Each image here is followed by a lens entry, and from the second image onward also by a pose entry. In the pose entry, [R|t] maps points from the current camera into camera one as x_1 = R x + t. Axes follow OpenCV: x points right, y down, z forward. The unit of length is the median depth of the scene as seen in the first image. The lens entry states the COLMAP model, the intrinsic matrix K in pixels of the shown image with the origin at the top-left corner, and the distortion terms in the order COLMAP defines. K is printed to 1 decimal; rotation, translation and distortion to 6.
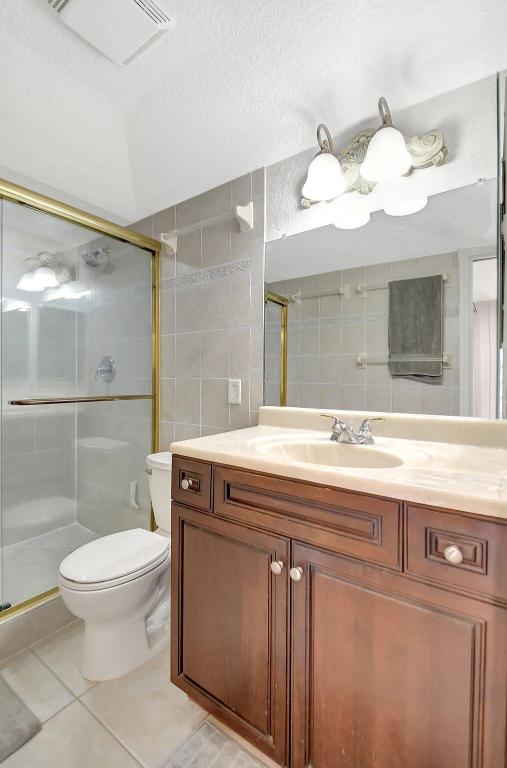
lens RADIAL K [[350.4, 0, 249.7], [0, 350.4, 382.0], [0, 0, 1]] dist [0.057229, -0.056666]
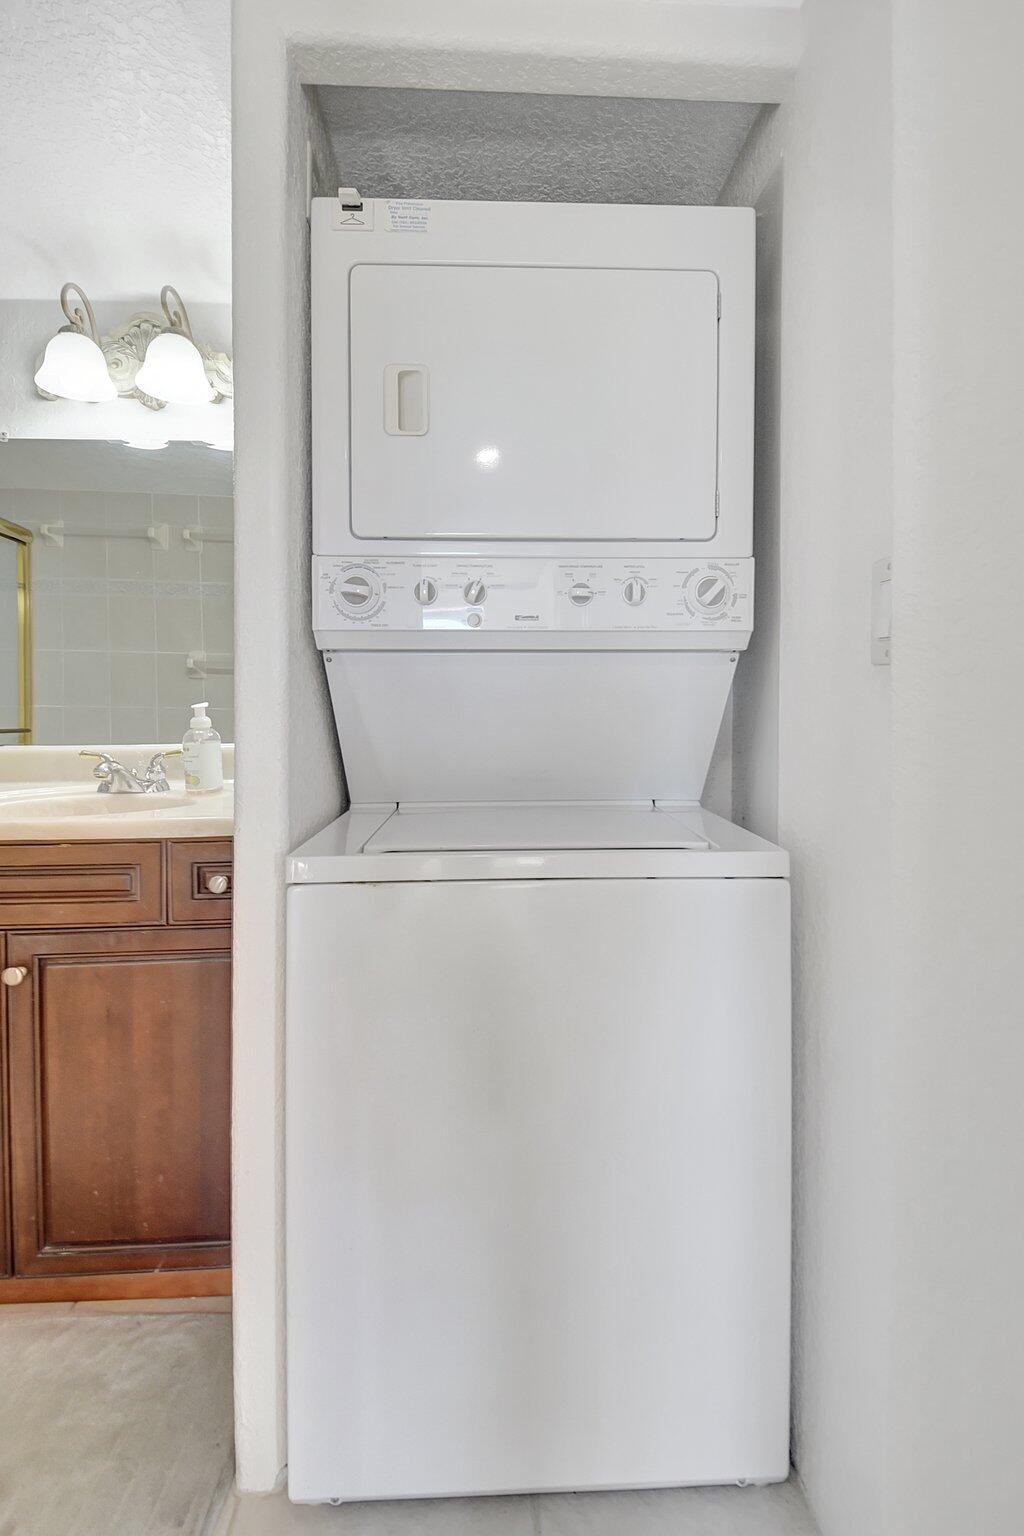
lens RADIAL K [[684.0, 0, 517.1], [0, 684.0, 713.7], [0, 0, 1]] dist [0.034969, -0.026946]
pose [[0.765786, -0.016396, 0.642886, 0.016292], [0.009630, 0.999855, 0.014028, 0.016276], [-0.643023, -0.004551, 0.765833, -0.432085]]
